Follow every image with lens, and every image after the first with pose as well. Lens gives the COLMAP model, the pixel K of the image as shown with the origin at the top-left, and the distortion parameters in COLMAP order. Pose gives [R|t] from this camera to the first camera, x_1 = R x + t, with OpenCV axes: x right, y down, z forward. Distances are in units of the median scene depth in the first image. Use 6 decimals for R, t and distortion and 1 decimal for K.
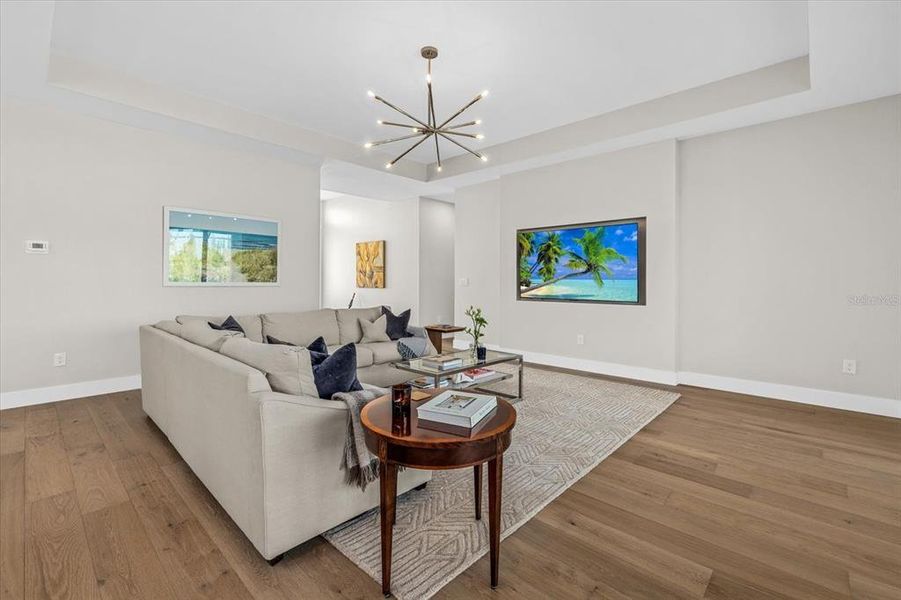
lens RADIAL K [[387.9, 0, 454.9], [0, 387.9, 292.5], [0, 0, 1]] dist [0.000649, -0.000024]
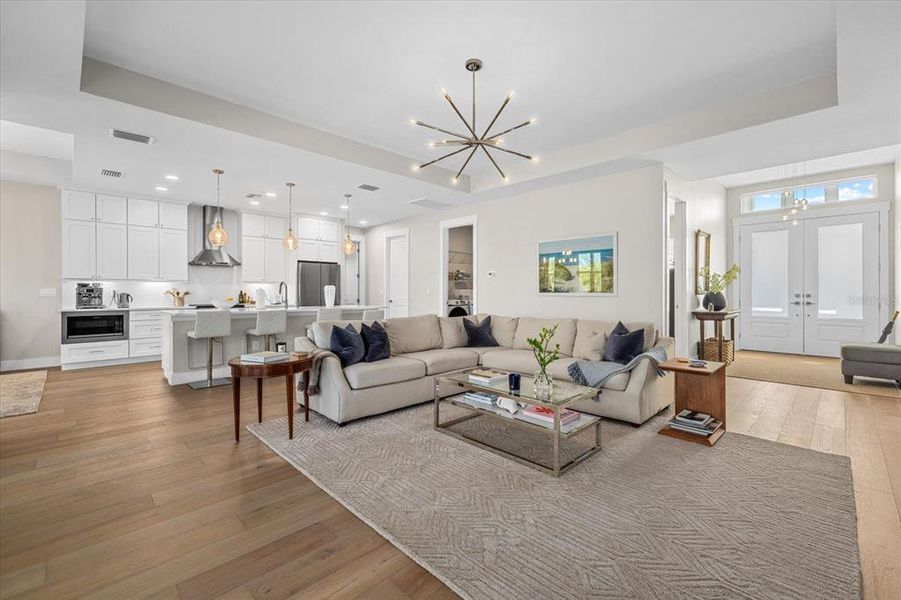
lens RADIAL K [[387.9, 0, 454.9], [0, 387.9, 292.5], [0, 0, 1]] dist [0.000649, -0.000024]
pose [[-0.035516, -0.005156, -0.999356, 0.713844], [-0.023799, 0.999707, -0.004312, -0.015543], [0.999086, 0.023631, -0.035628, 0.746018]]
